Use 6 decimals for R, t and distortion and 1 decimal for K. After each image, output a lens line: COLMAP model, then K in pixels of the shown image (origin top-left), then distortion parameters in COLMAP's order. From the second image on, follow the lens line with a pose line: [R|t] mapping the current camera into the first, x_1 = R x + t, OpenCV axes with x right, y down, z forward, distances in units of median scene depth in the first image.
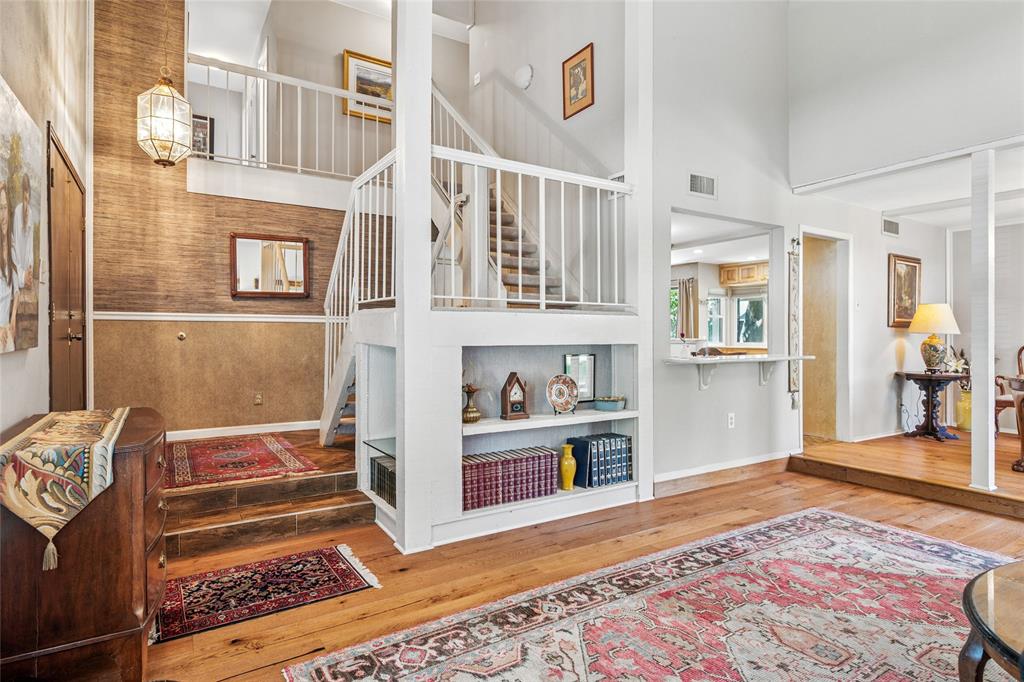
lens RADIAL K [[566.4, 0, 515.1], [0, 566.4, 338.7], [0, 0, 1]] dist [0.000308, 0.002108]
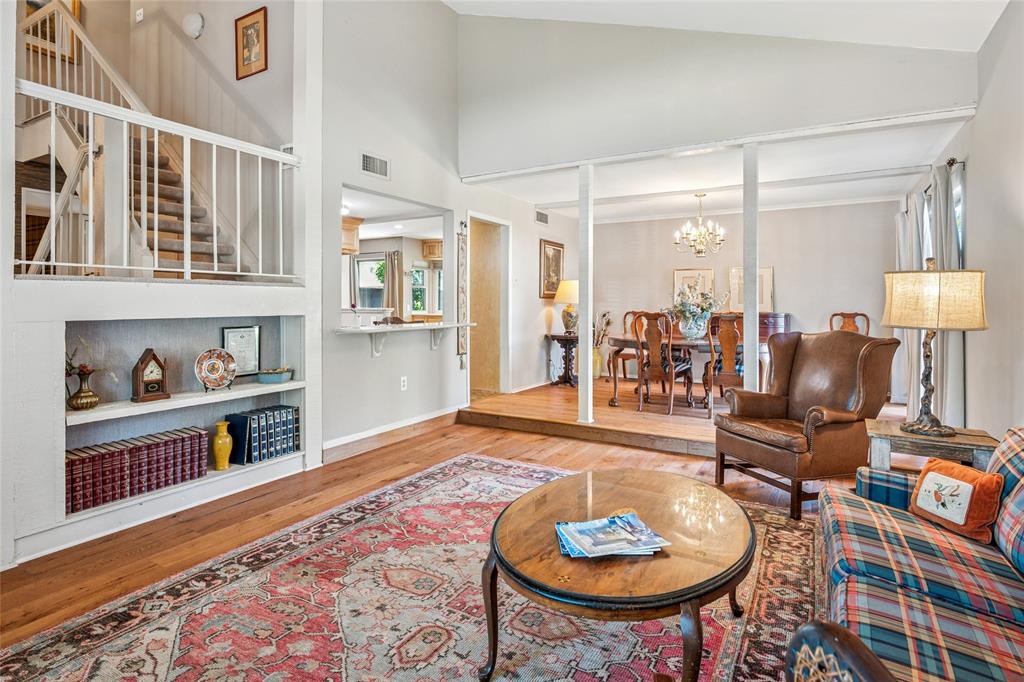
lens RADIAL K [[537.1, 0, 518.0], [0, 537.1, 307.4], [0, 0, 1]] dist [-0.001203, 0.000526]
pose [[0.883841, -0.004424, 0.467767, 0.104624], [0.003400, 0.999990, 0.003035, -0.006379], [-0.467776, -0.001092, 0.883847, -0.027306]]
